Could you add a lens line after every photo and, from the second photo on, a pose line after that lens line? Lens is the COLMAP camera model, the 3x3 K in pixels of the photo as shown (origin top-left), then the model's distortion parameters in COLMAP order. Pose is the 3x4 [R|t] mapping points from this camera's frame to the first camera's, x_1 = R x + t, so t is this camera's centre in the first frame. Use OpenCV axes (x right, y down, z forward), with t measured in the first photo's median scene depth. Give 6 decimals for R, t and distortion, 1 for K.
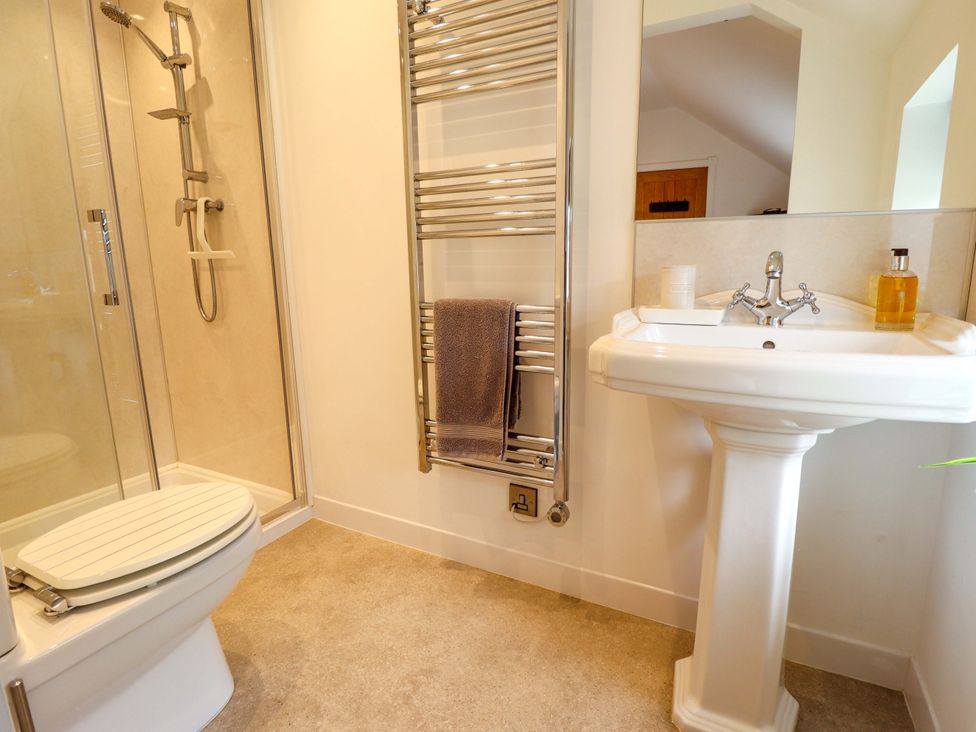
lens RADIAL K [[512.8, 0, 502.0], [0, 512.8, 375.1], [0, 0, 1]] dist [-0.001466, -0.013732]
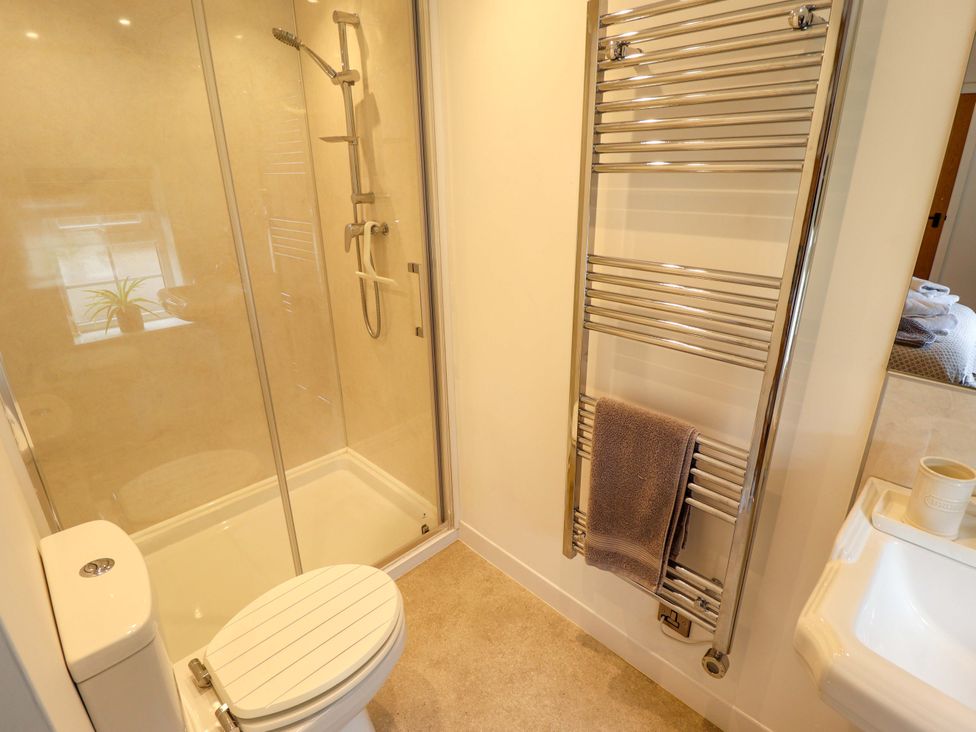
lens RADIAL K [[512.8, 0, 496.1], [0, 512.8, 372.3], [0, 0, 1]] dist [-0.001466, -0.013732]
pose [[0.951254, 0.111777, -0.287441, -0.046987], [-0.062367, 0.982474, 0.175658, -0.314449], [0.302037, -0.149169, 0.941553, 0.125892]]
